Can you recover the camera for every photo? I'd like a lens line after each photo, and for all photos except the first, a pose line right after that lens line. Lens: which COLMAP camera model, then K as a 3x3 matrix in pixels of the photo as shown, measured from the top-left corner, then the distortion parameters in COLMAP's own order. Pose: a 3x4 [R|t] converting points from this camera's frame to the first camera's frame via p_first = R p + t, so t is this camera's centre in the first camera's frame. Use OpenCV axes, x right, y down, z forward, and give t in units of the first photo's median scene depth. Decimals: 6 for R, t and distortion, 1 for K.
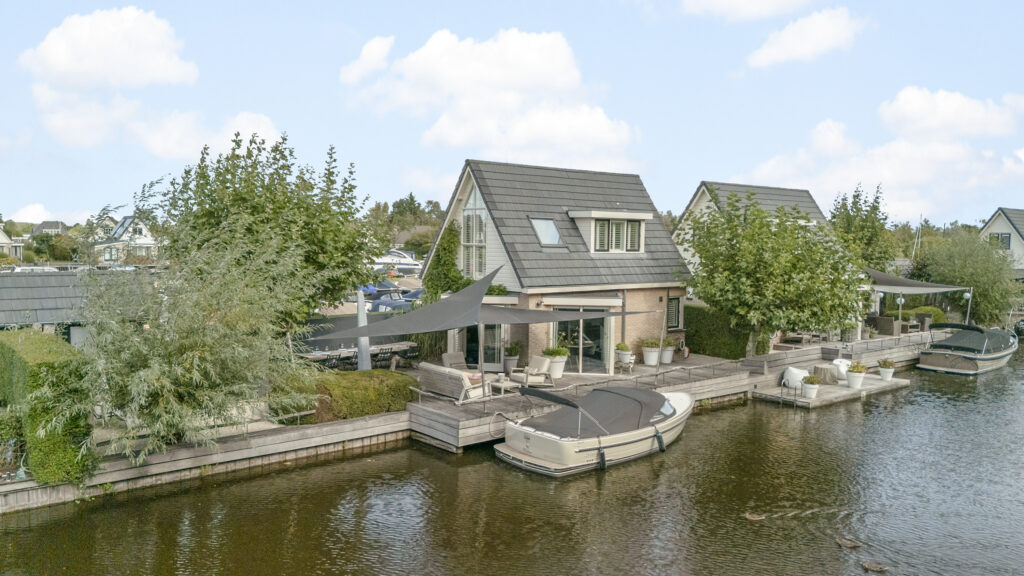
lens RADIAL K [[782.9, 0, 507.6], [0, 782.9, 268.1], [0, 0, 1]] dist [0.091417, -0.069478]
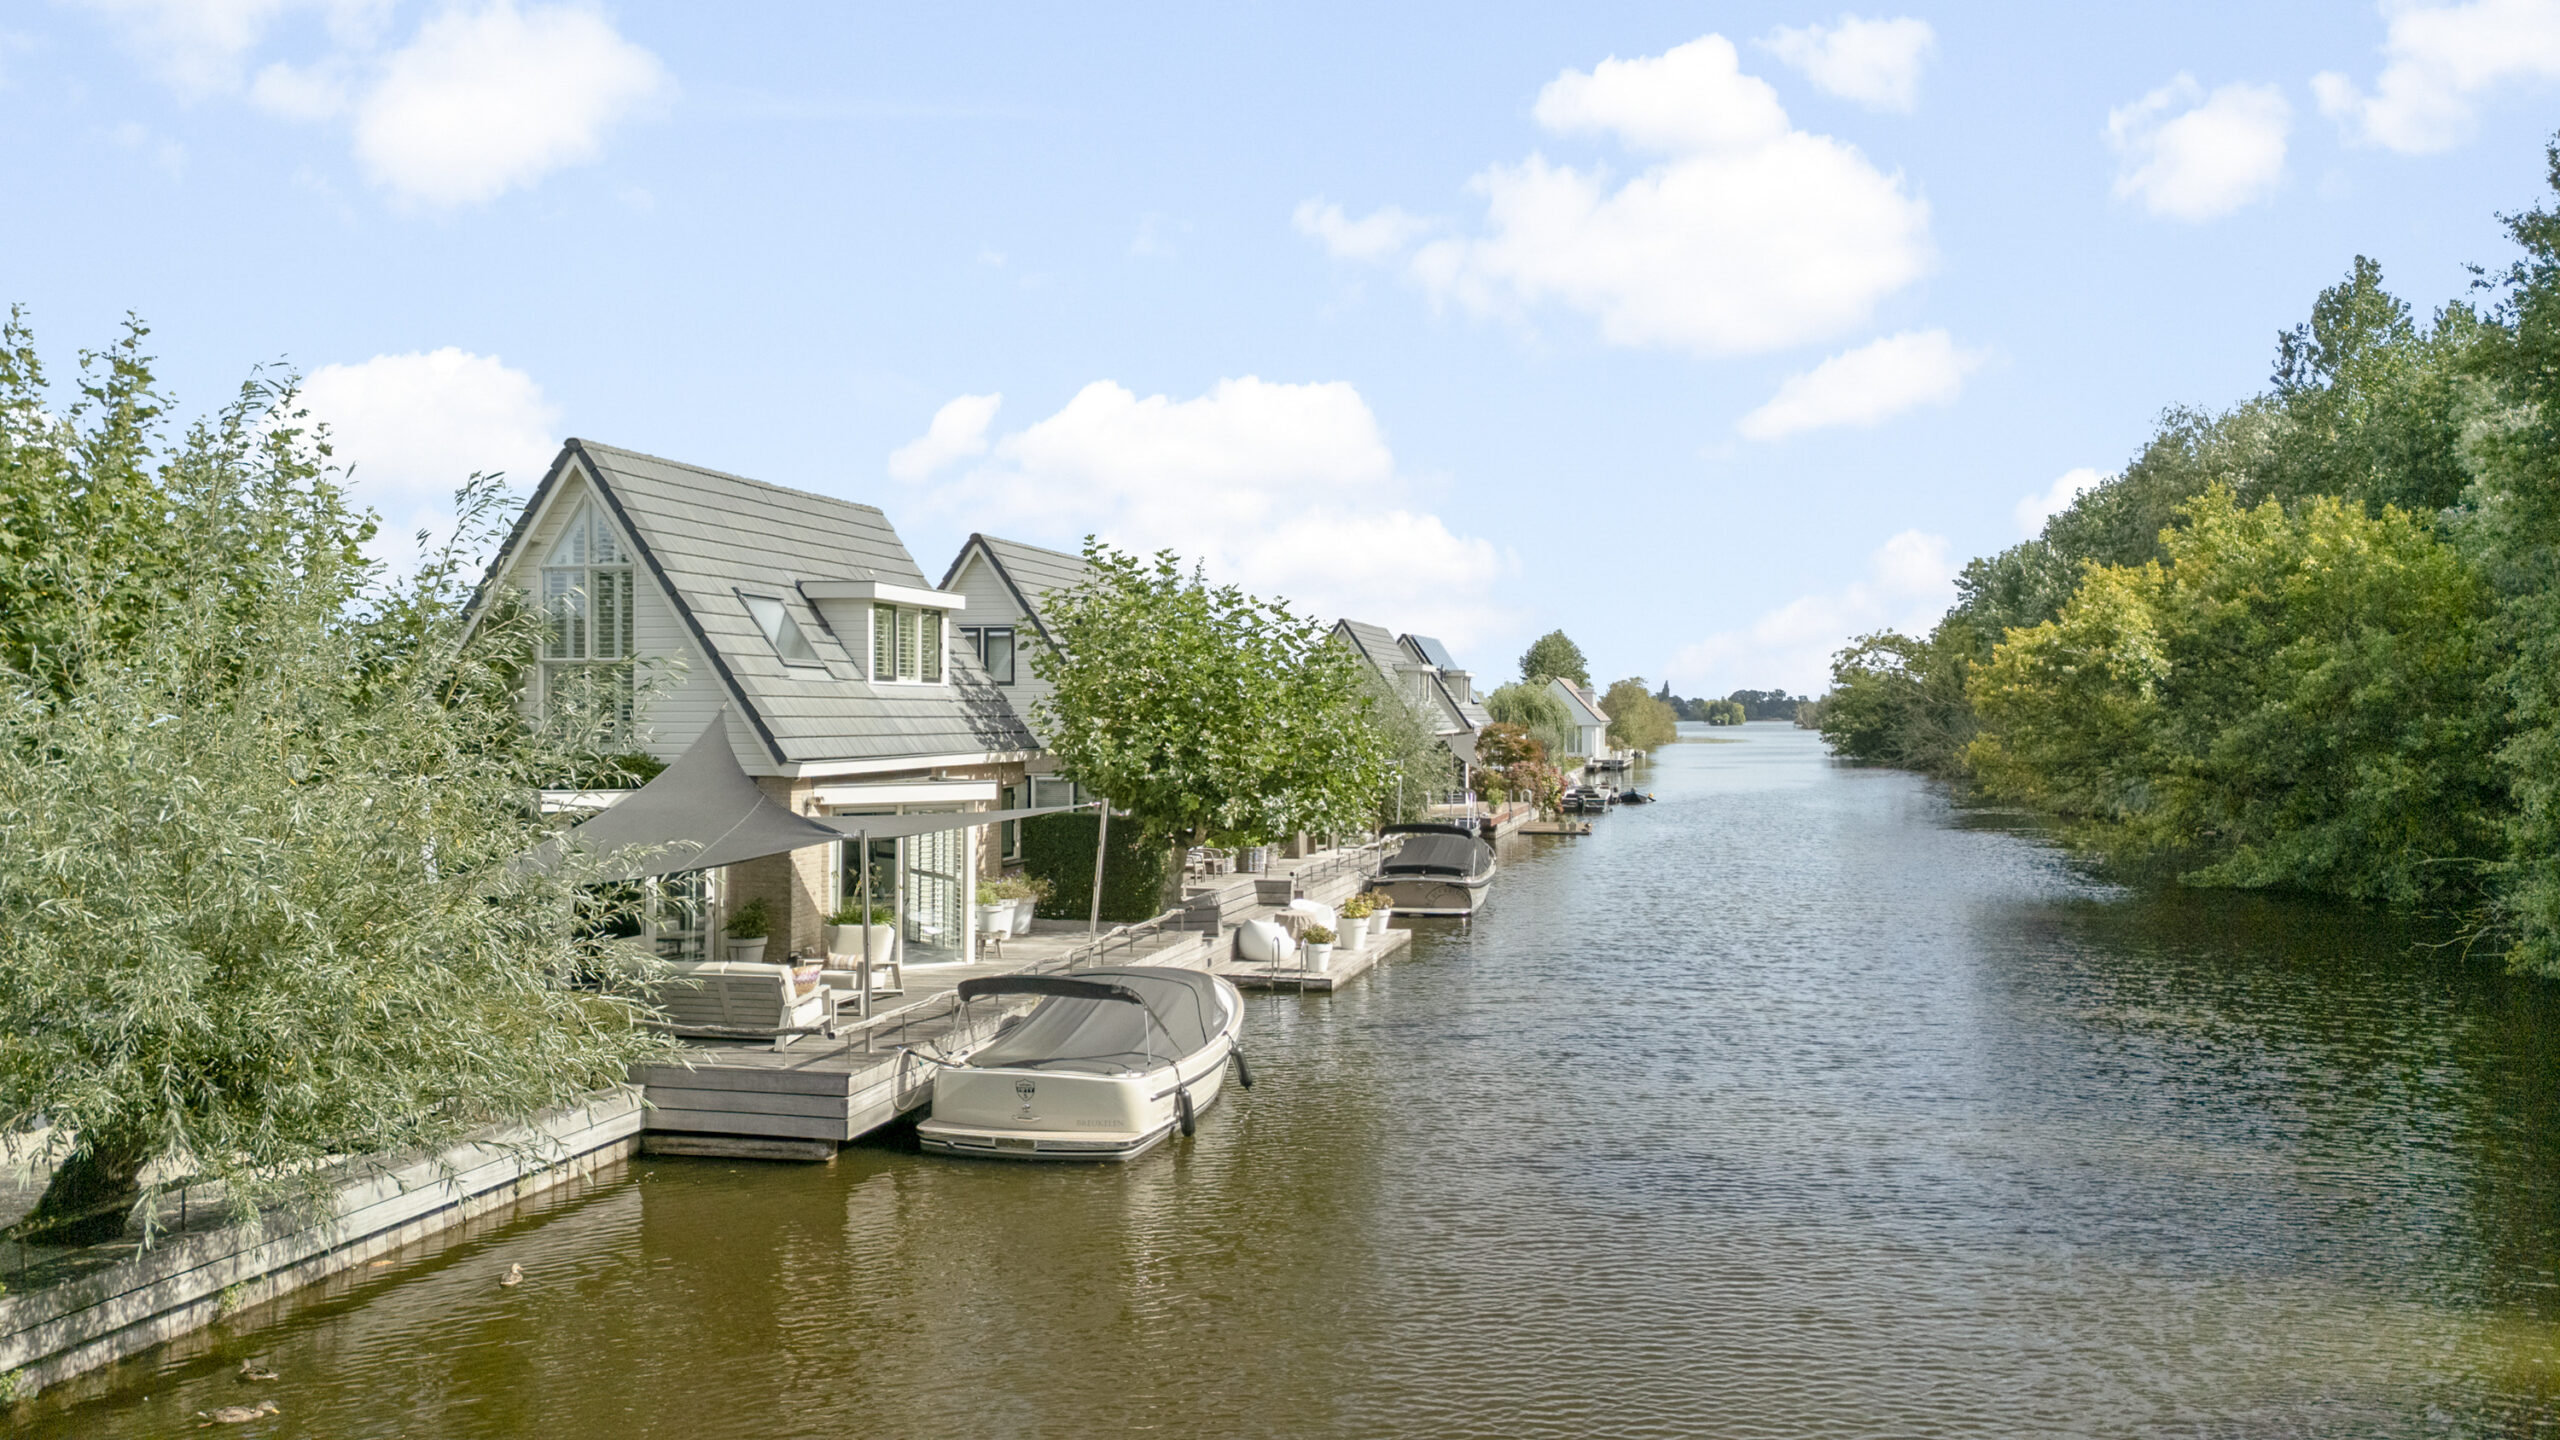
lens RADIAL K [[1957.3, 0, 1268.9], [0, 1957.3, 670.2], [0, 0, 1]] dist [0.091417, -0.069478]
pose [[0.790363, 0.005369, 0.612615, -0.397088], [0.028293, 0.998575, -0.045254, 0.029503], [-0.611985, 0.053100, 0.789085, 0.041481]]
